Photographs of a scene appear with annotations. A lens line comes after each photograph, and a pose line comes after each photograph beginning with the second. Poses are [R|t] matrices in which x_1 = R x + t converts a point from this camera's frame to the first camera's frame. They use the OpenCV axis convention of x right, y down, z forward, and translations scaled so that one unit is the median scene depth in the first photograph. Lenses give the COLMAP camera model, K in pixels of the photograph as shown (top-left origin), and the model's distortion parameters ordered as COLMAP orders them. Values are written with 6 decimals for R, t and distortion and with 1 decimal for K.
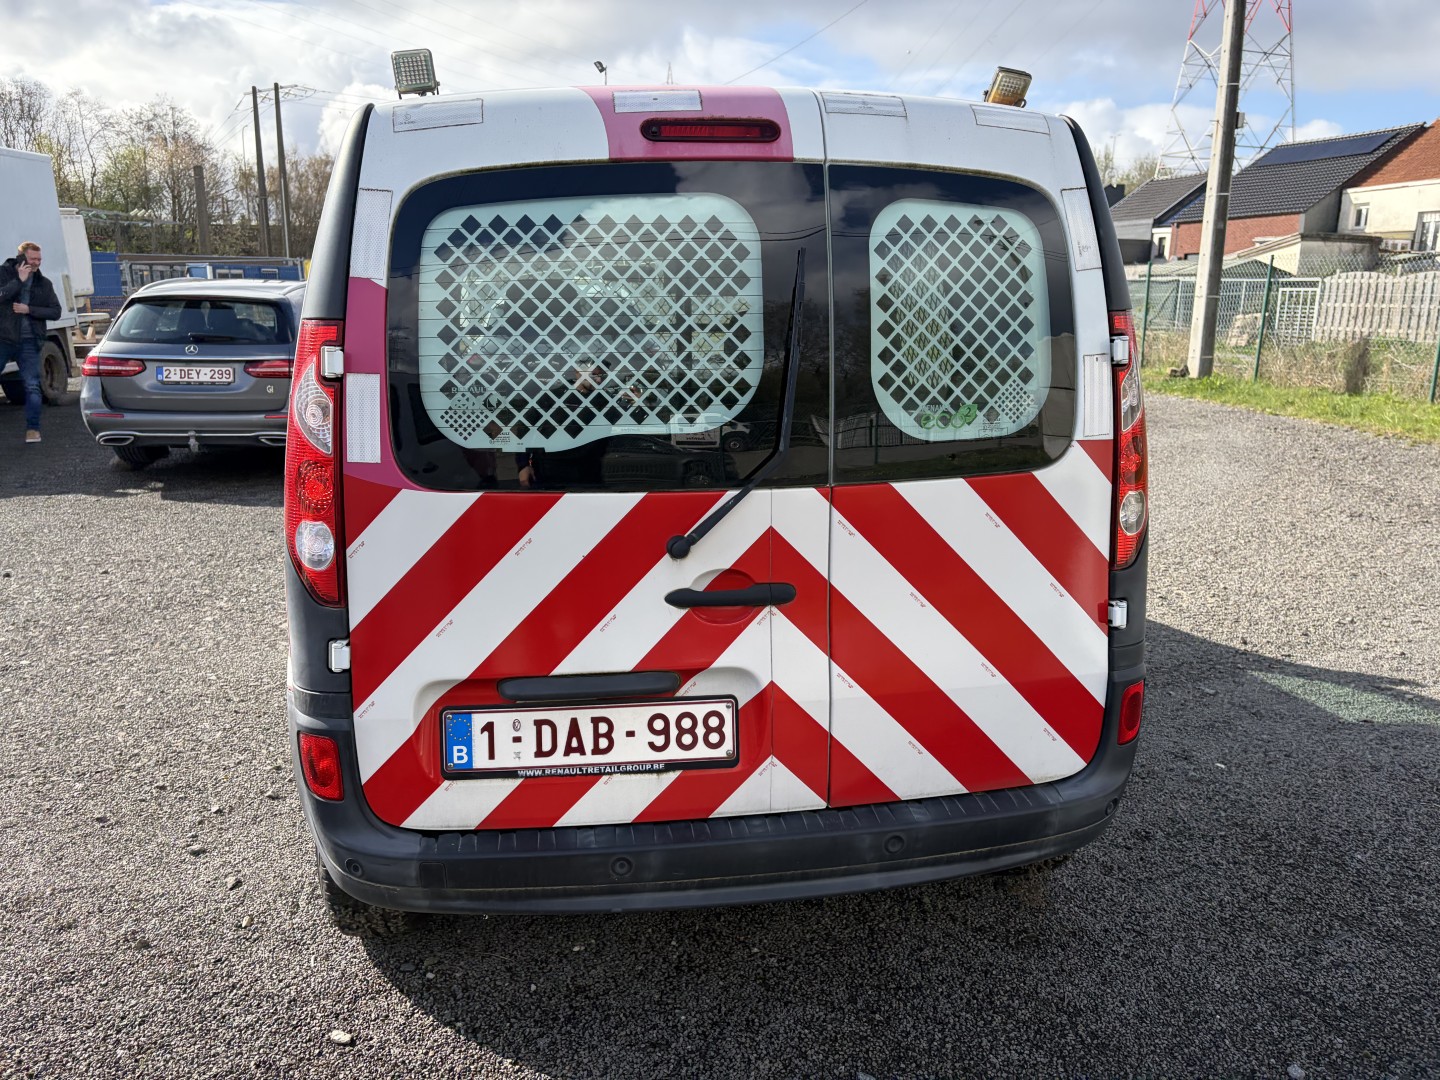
lens RADIAL K [[1093.7, 0, 718.4], [0, 1093.7, 547.2], [0, 0, 1]] dist [0.166691, -0.447913]
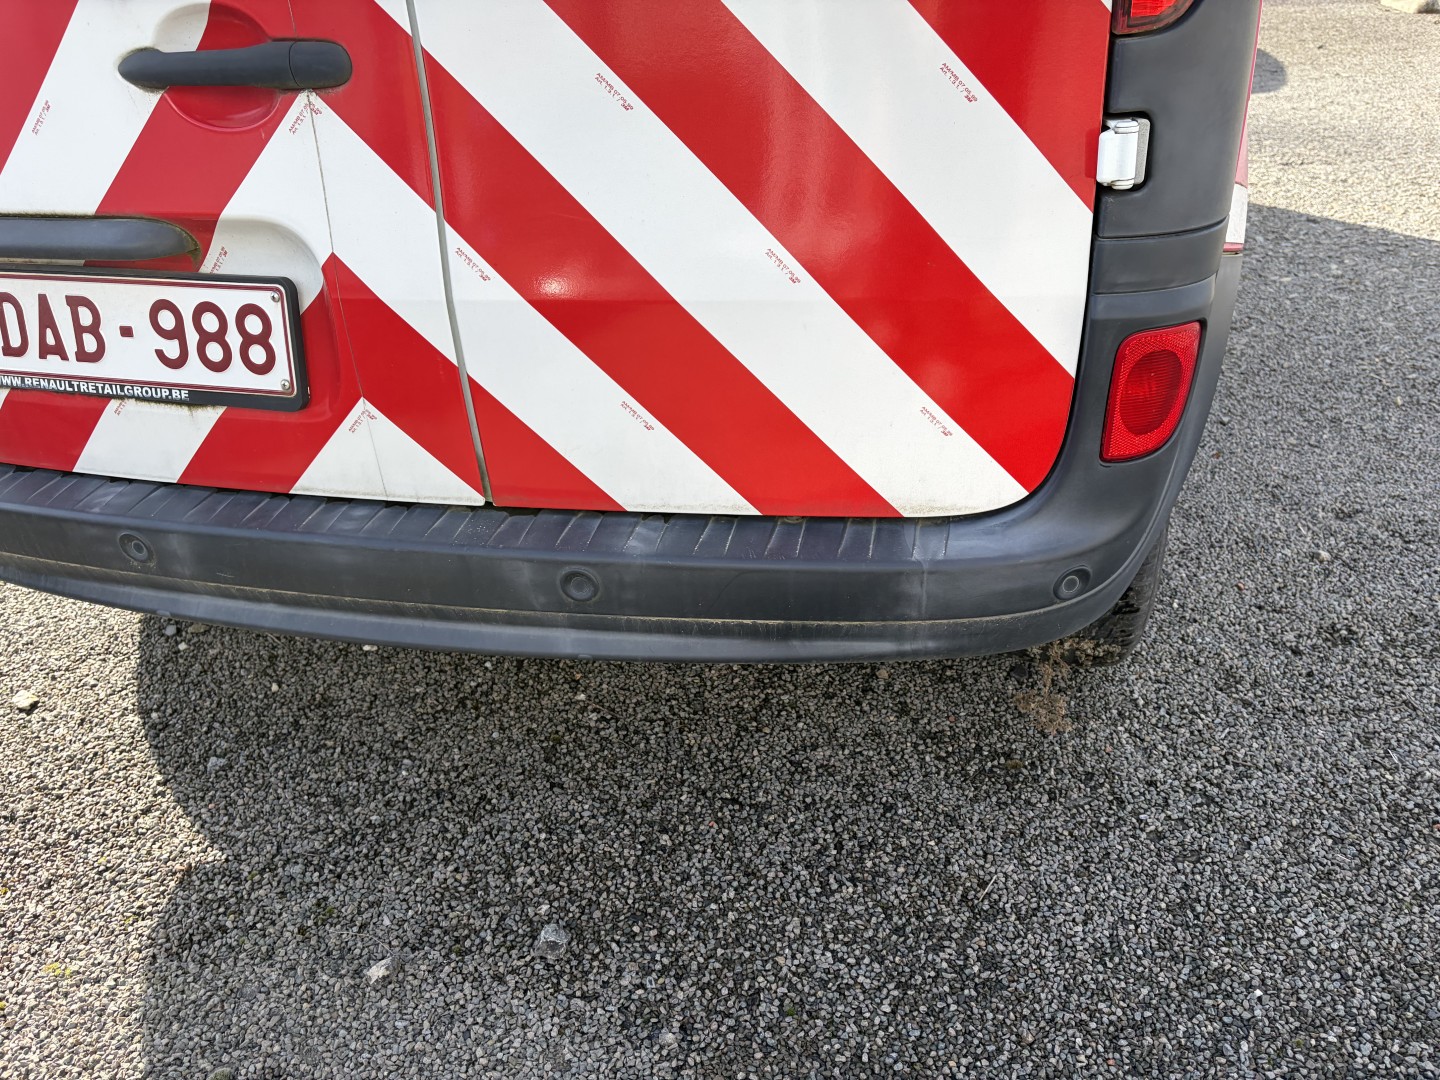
lens RADIAL K [[1086.0, 0, 731.4], [0, 1086.0, 551.1], [0, 0, 1]] dist [0.081638, -0.093310]
pose [[0.924916, 0.153792, -0.347675, 0.424411], [-0.045306, 0.952595, 0.300848, 0.092022], [0.377462, -0.262507, 0.888039, 0.581745]]
